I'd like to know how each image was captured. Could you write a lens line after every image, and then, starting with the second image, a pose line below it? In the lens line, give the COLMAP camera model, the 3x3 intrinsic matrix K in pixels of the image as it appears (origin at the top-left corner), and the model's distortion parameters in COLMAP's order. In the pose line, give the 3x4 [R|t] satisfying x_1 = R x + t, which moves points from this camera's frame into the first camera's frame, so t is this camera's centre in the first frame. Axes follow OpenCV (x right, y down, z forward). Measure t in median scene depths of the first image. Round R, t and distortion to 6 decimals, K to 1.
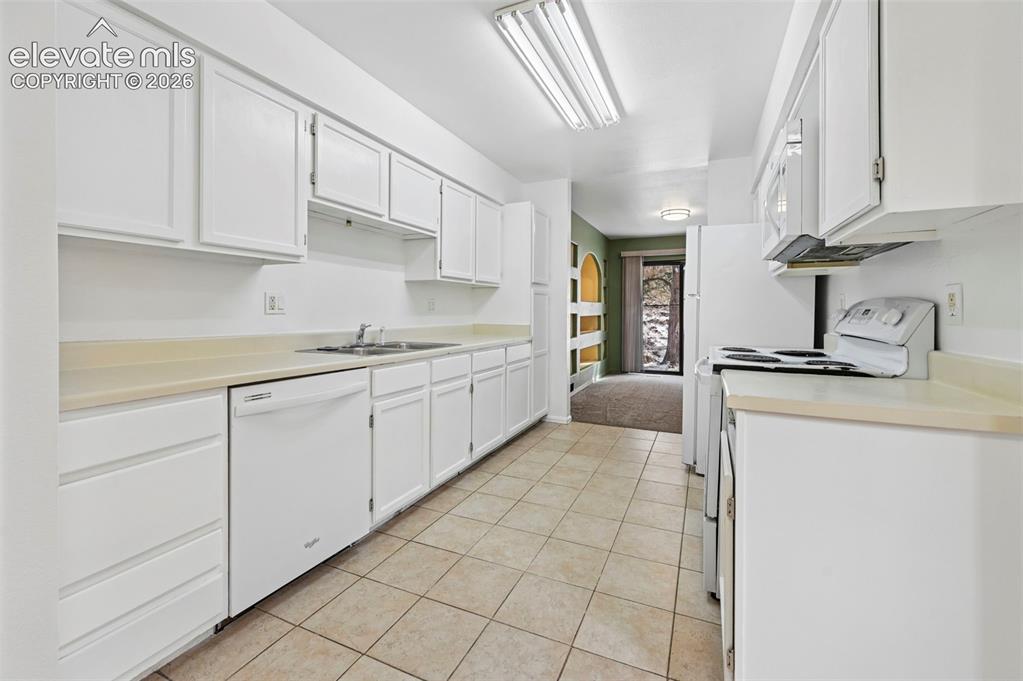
lens RADIAL K [[427.0, 0, 513.3], [0, 427.0, 322.6], [0, 0, 1]] dist [-0.000050, 0.000120]
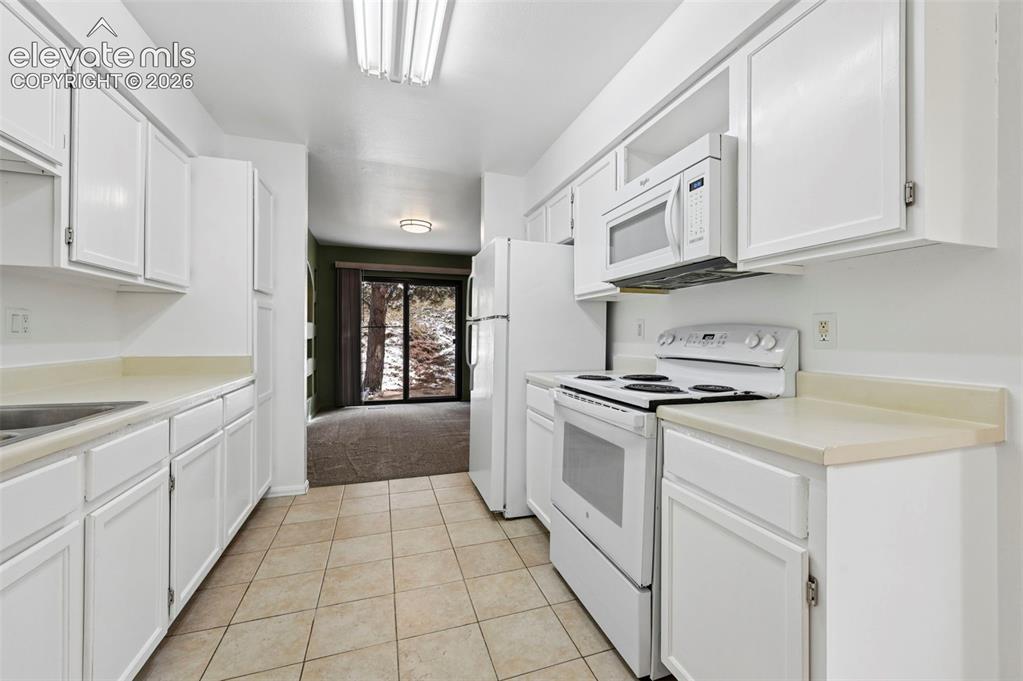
lens RADIAL K [[426.5, 0, 511.5], [0, 426.5, 340.5], [0, 0, 1]] dist [0.001615, 0.000243]
pose [[0.706653, -0.010487, 0.707482, -0.159001], [0.016371, 0.999865, -0.001531, -0.011556], [-0.707371, 0.012664, 0.706729, 0.316485]]
